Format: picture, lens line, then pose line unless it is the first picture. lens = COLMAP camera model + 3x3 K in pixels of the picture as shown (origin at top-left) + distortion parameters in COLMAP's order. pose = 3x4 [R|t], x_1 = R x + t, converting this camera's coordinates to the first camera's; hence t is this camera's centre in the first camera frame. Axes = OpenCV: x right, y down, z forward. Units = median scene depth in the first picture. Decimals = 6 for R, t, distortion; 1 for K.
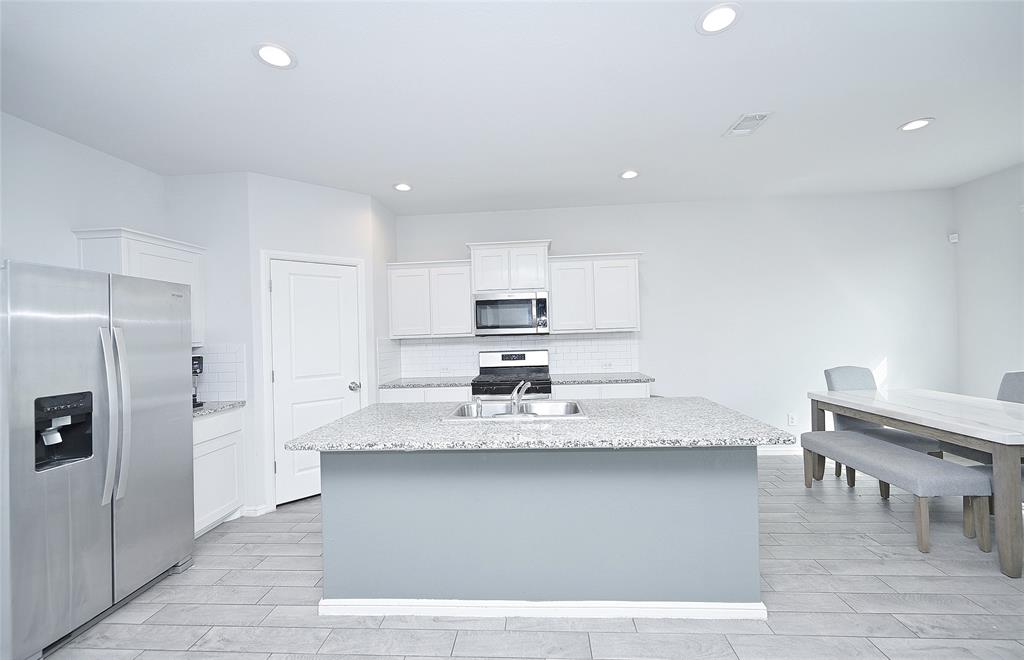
lens RADIAL K [[410.7, 0, 512.0], [0, 410.7, 330.0], [0, 0, 1]] dist [-0.000175, 0.000026]
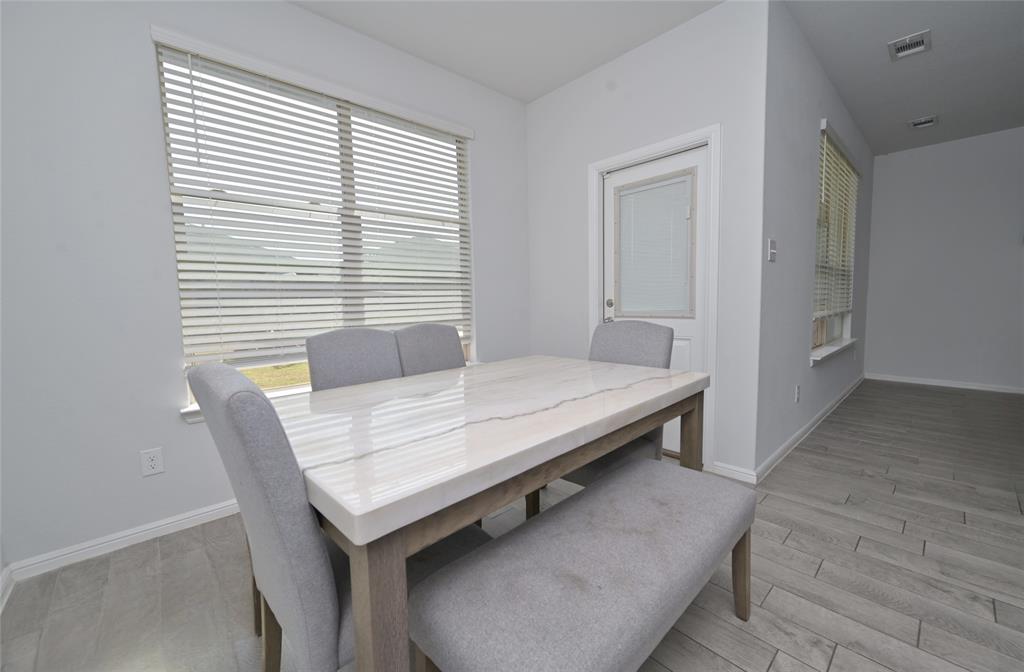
lens RADIAL K [[407.3, 0, 512.0], [0, 407.3, 336.0], [0, 0, 1]] dist [0.000993, 0.000035]
pose [[-0.725393, -0.012979, 0.688213, 0.548438], [0.041967, 0.997128, 0.063039, 0.067260], [-0.687054, 0.074610, -0.722765, 1.064719]]
